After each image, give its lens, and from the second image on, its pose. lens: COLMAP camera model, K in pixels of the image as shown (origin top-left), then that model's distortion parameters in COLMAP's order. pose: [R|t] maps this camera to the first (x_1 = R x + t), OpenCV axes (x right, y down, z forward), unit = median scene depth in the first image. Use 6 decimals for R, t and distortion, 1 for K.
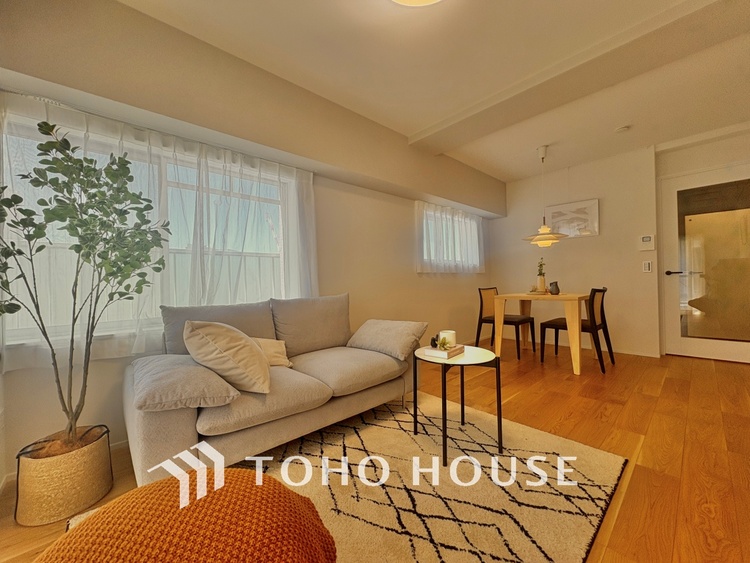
lens RADIAL K [[298.9, 0, 375.0], [0, 298.9, 281.5], [0, 0, 1]] dist [-0.000082, 0.000222]
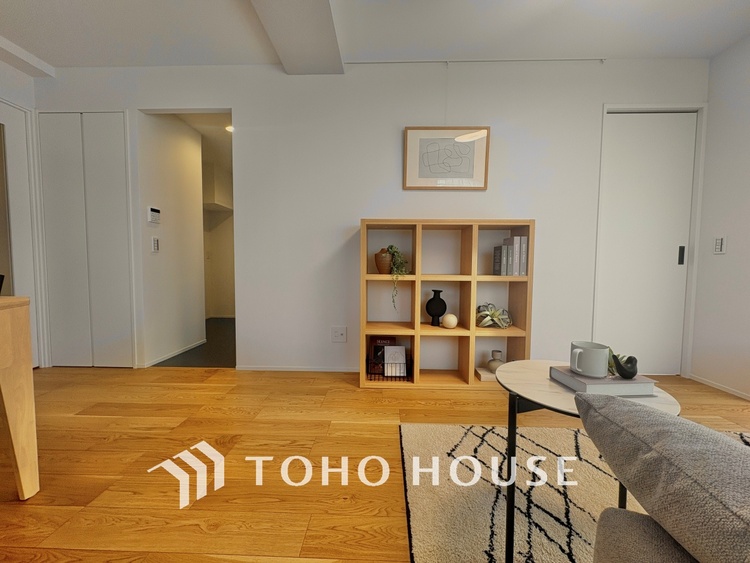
lens RADIAL K [[298.9, 0, 375.0], [0, 298.9, 281.5], [0, 0, 1]] dist [-0.000082, 0.000222]
pose [[-0.717847, -0.019862, 0.695918, 0.147989], [0.006843, 0.999343, 0.035581, 0.037691], [-0.696168, 0.030304, -0.717239, 1.556016]]
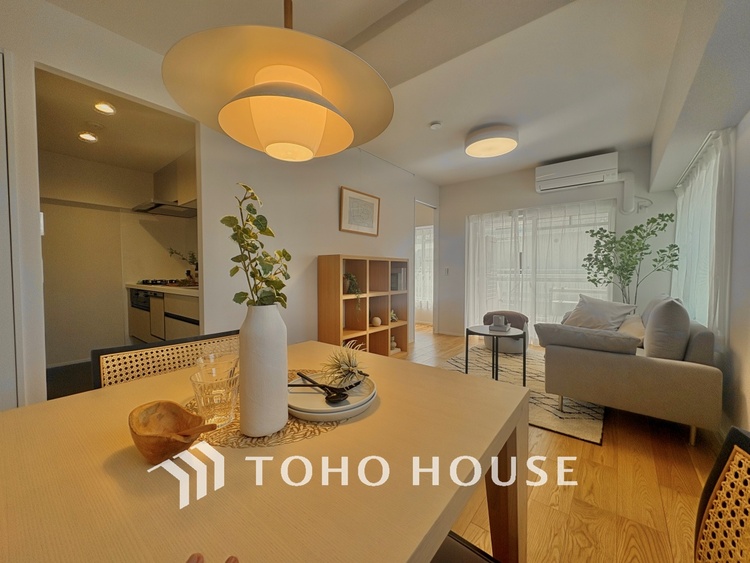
lens RADIAL K [[298.9, 0, 375.0], [0, 298.9, 281.5], [0, 0, 1]] dist [-0.000082, 0.000222]
pose [[-0.988349, 0.029983, -0.149224, 1.053503], [0.024717, 0.999009, 0.037024, -0.078065], [0.150186, 0.032904, -0.988110, 2.323503]]
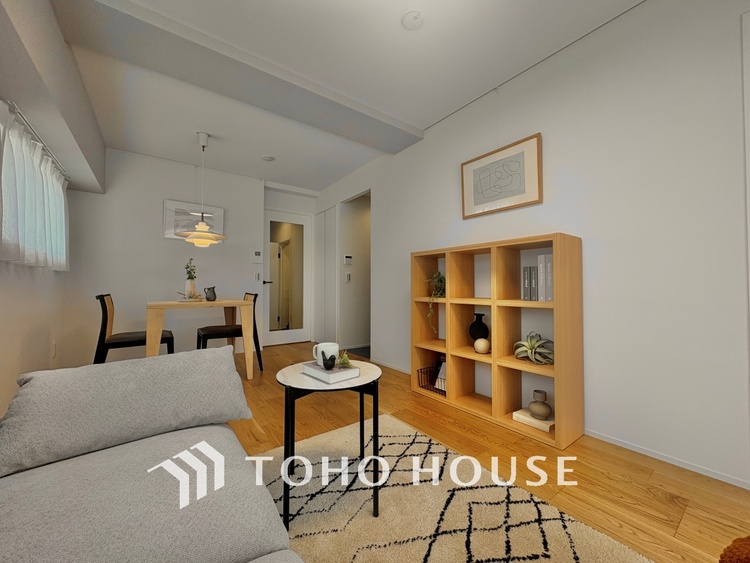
lens RADIAL K [[298.9, 0, 375.0], [0, 298.9, 281.5], [0, 0, 1]] dist [-0.000082, 0.000222]
pose [[0.104531, 0.043688, 0.993562, -0.468452], [-0.005716, 0.999045, -0.043328, 0.041296], [-0.994505, -0.001150, 0.104681, 0.777476]]
